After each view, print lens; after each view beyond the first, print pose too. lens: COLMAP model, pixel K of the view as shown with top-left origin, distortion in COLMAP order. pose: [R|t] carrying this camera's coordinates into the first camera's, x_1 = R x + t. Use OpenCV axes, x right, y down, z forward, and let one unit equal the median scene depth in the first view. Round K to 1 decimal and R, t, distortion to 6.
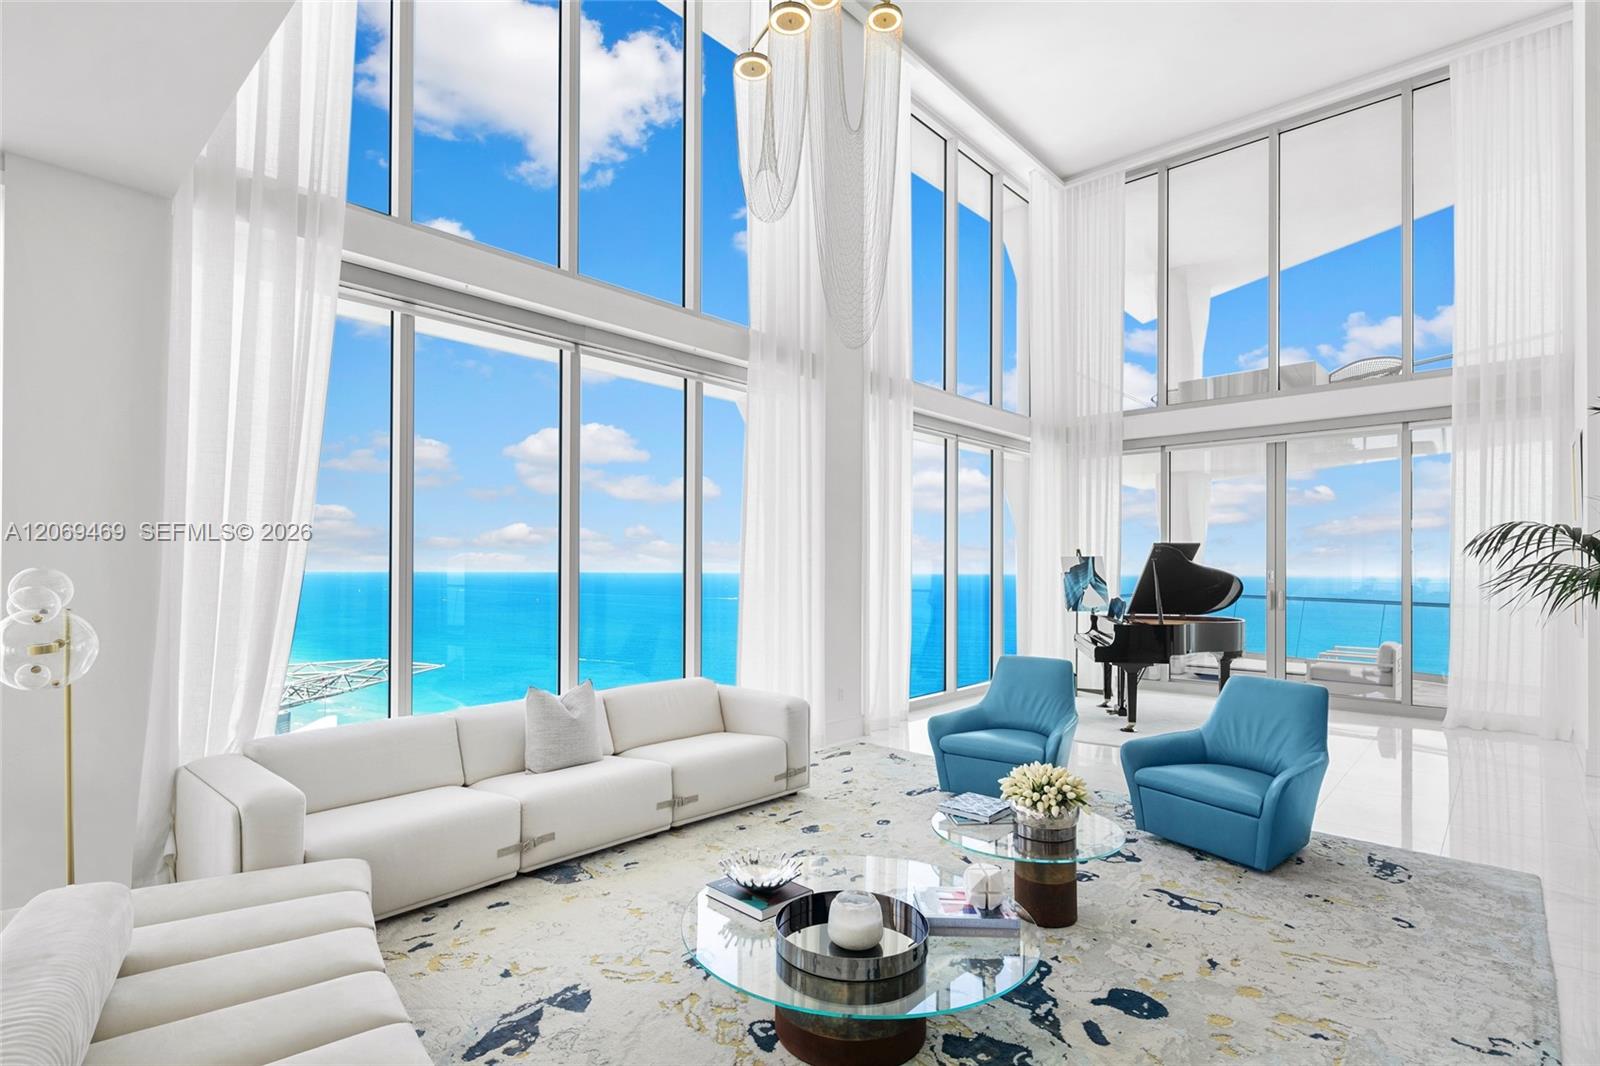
lens RADIAL K [[777.6, 0, 793.0], [0, 777.6, 567.4], [0, 0, 1]] dist [-0.001454, -0.001104]
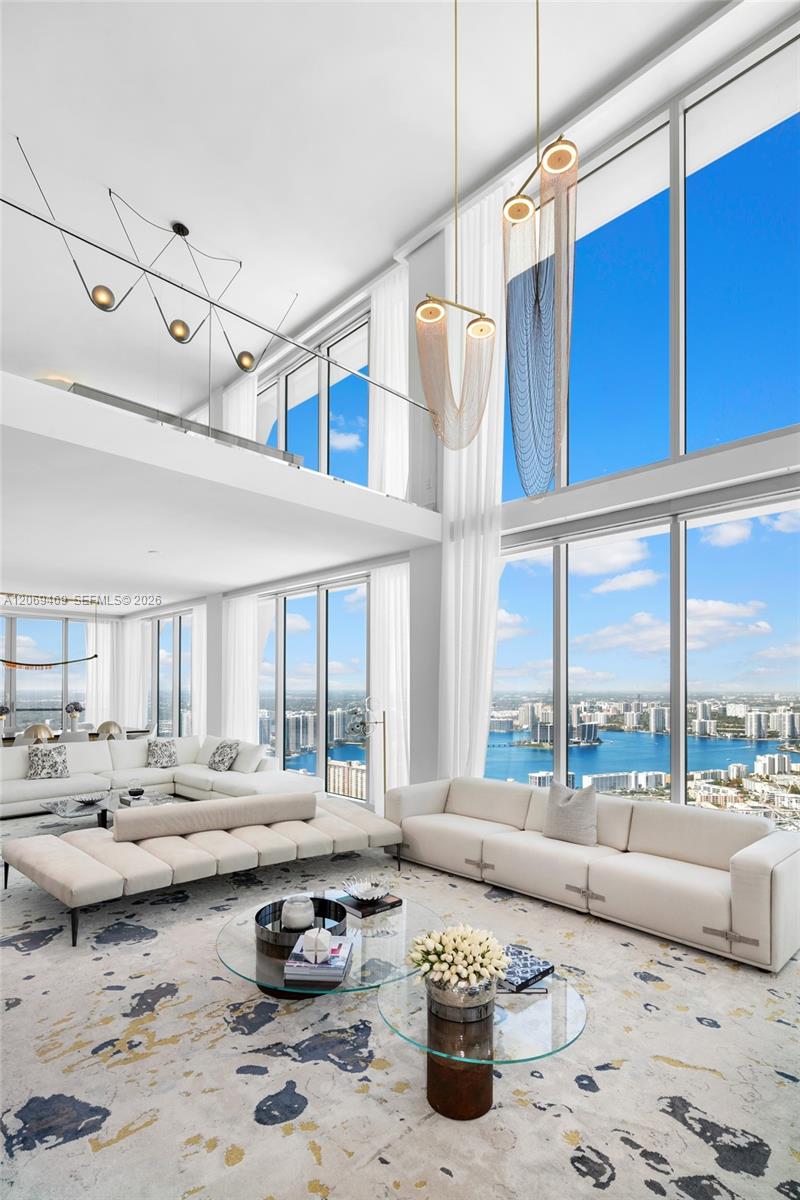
lens RADIAL K [[588.4, 0, 401.0], [0, 588.4, 669.4], [0, 0, 1]] dist [0.013618, -0.001695]
pose [[-0.050504, -0.028110, -0.998328, 0.928943], [0.000179, 0.999604, -0.028155, -0.027782], [0.998724, -0.001601, -0.050479, 0.873003]]
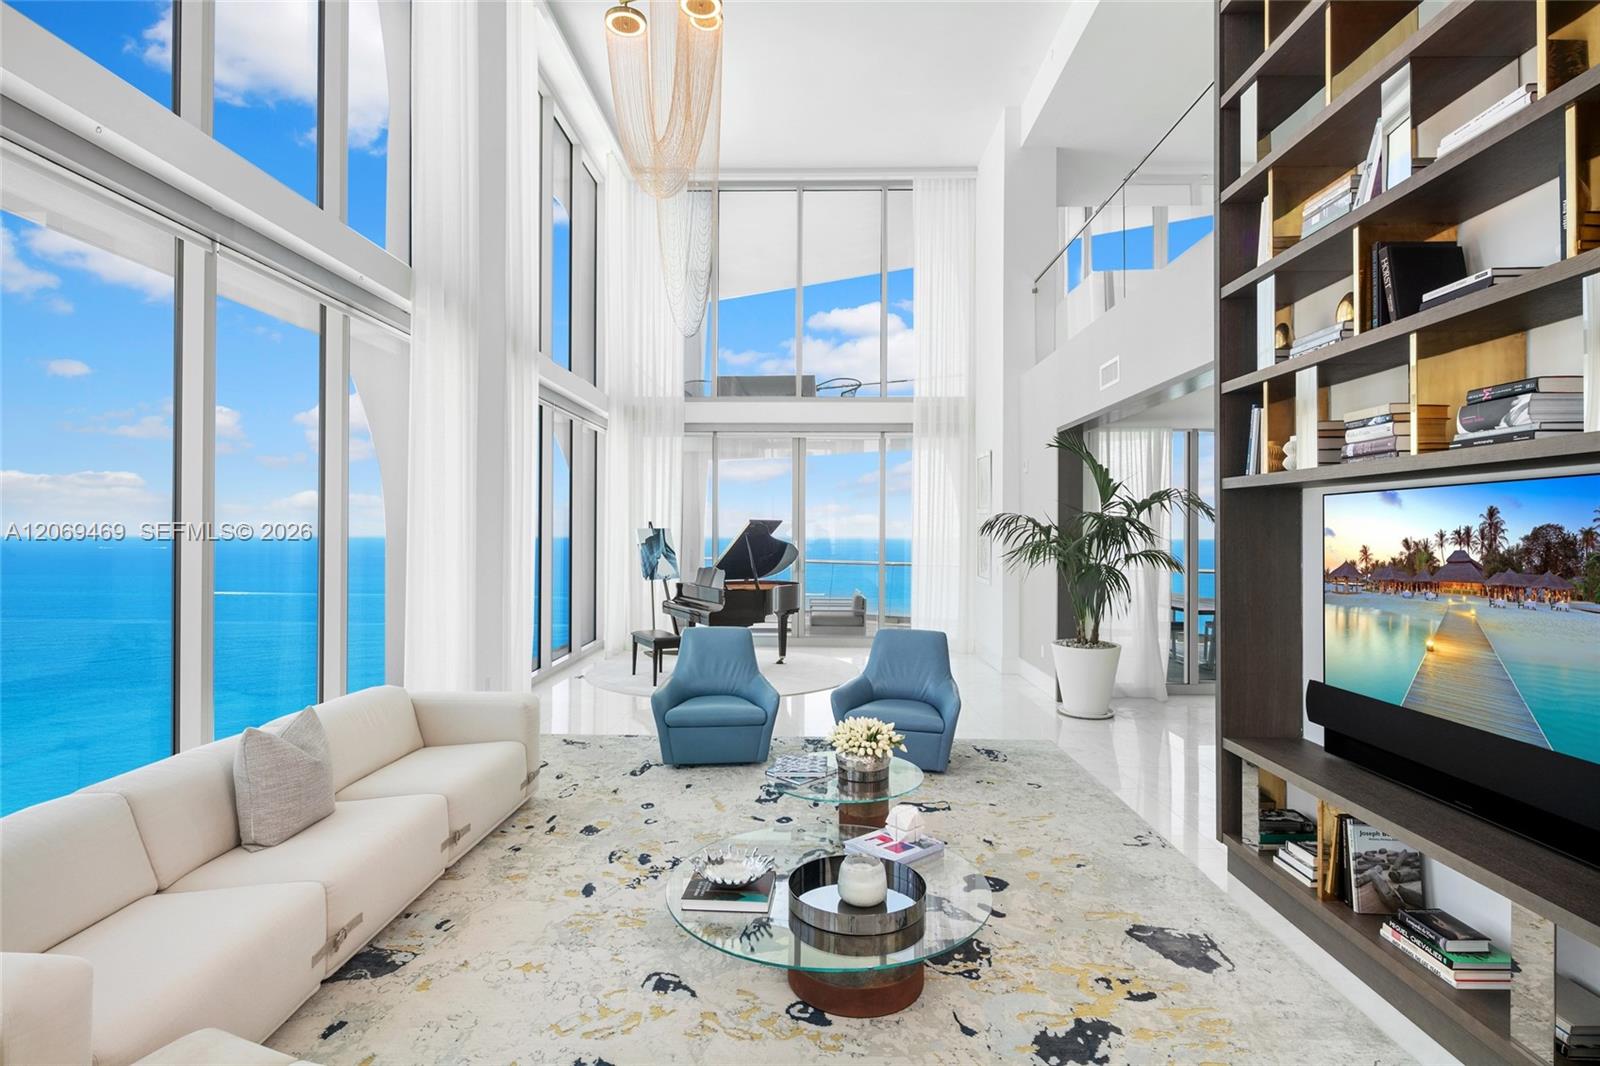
lens RADIAL K [[780.5, 0, 800.0], [0, 780.5, 533.0], [0, 0, 1]] dist [-0.000314, -0.000504]
pose [[0.749868, -0.002040, 0.661584, -0.489755], [-0.000902, 0.999991, 0.004106, -0.031717], [-0.661587, -0.003675, 0.749859, 0.150843]]
